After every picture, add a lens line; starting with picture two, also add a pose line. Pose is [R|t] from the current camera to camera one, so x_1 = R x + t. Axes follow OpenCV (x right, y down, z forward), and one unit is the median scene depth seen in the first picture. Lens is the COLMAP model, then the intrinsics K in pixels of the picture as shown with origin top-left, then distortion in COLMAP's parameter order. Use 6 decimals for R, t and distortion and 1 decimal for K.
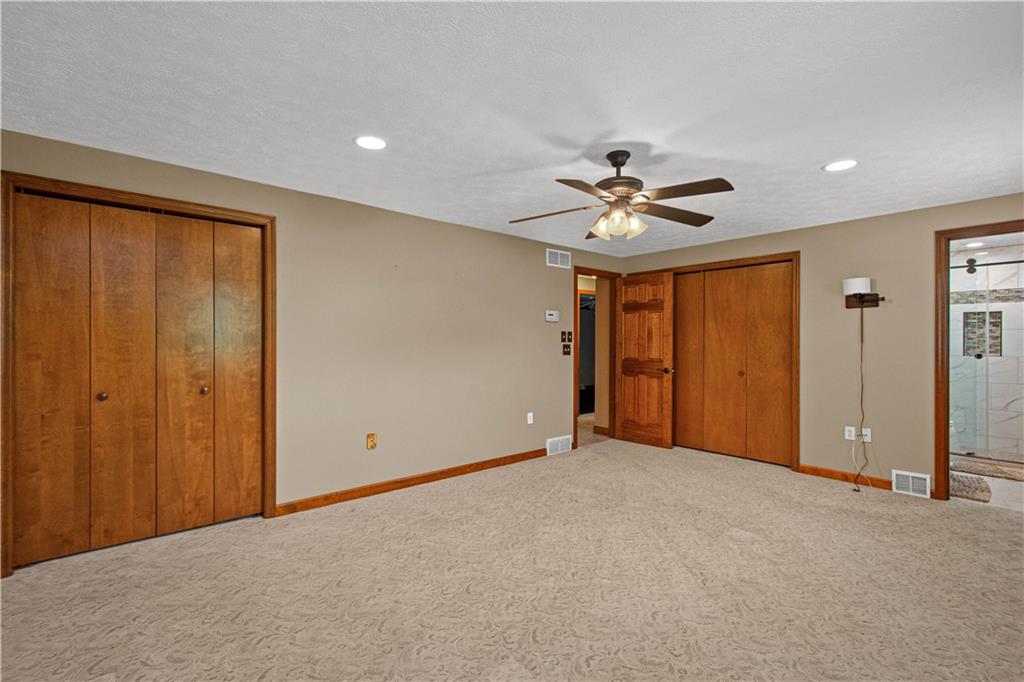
lens RADIAL K [[452.5, 0, 515.2], [0, 452.5, 340.6], [0, 0, 1]] dist [0.012891, -0.003990]
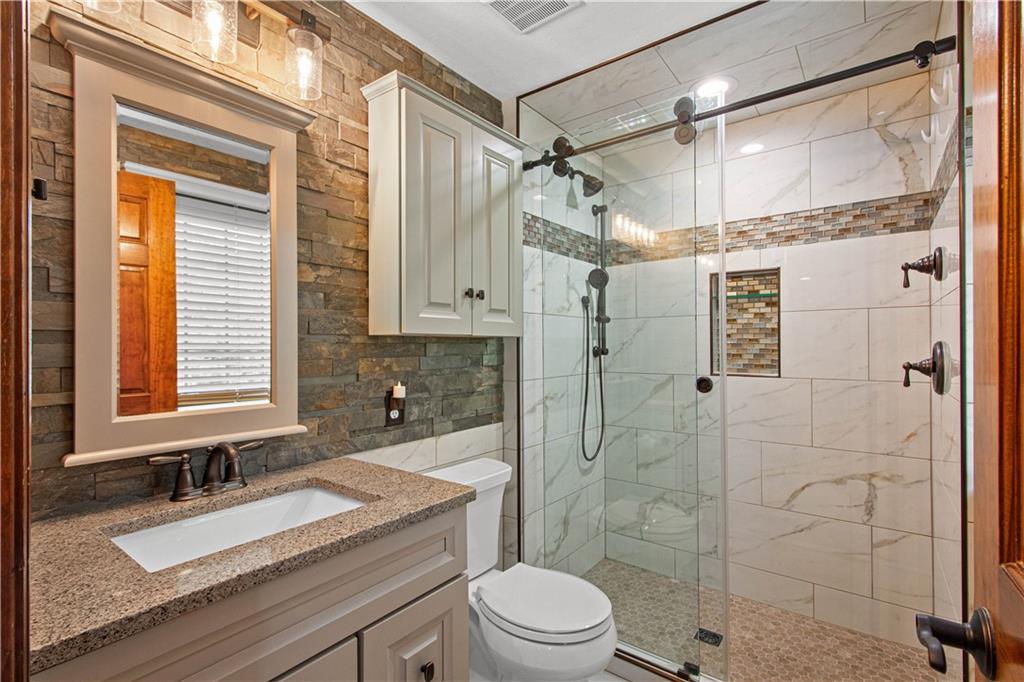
lens RADIAL K [[476.1, 0, 509.4], [0, 476.1, 345.7], [0, 0, 1]] dist [-0.002715, -0.000322]
pose [[0.981563, -0.004011, 0.191098, 0.735223], [0.005878, 0.999940, -0.009203, 0.008319], [-0.191050, 0.010156, 0.981528, 0.619825]]
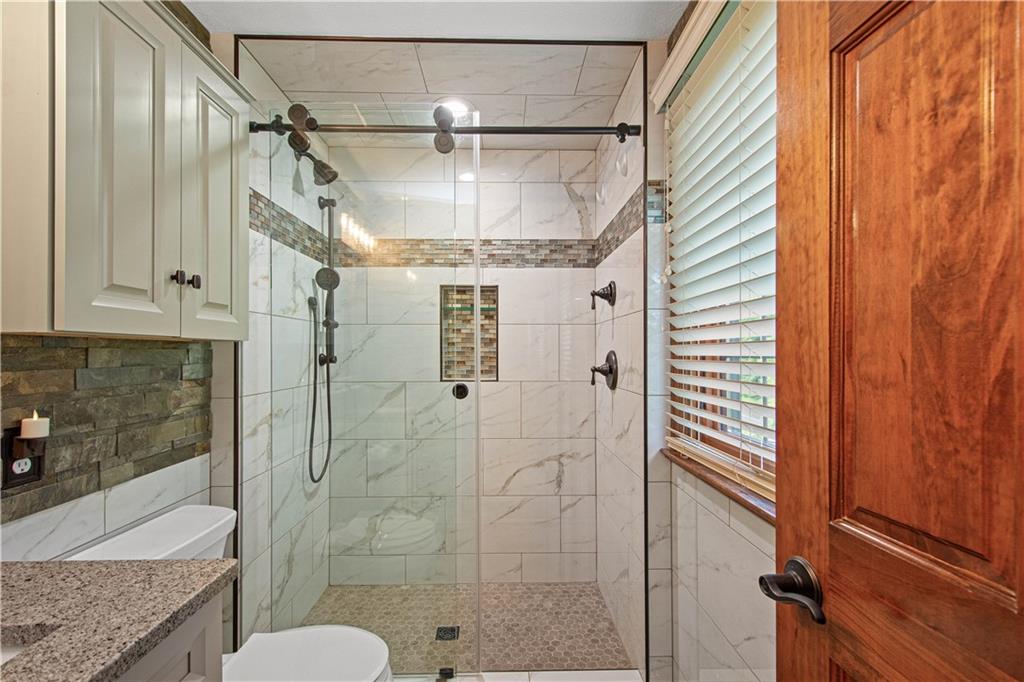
lens RADIAL K [[452.5, 0, 512.4], [0, 452.5, 352.1], [0, 0, 1]] dist [0.012891, -0.003990]
pose [[0.644580, 0.001453, 0.764536, 0.707427], [0.007353, 0.999940, -0.008099, 0.008195], [-0.764502, 0.010842, 0.644531, 0.678744]]
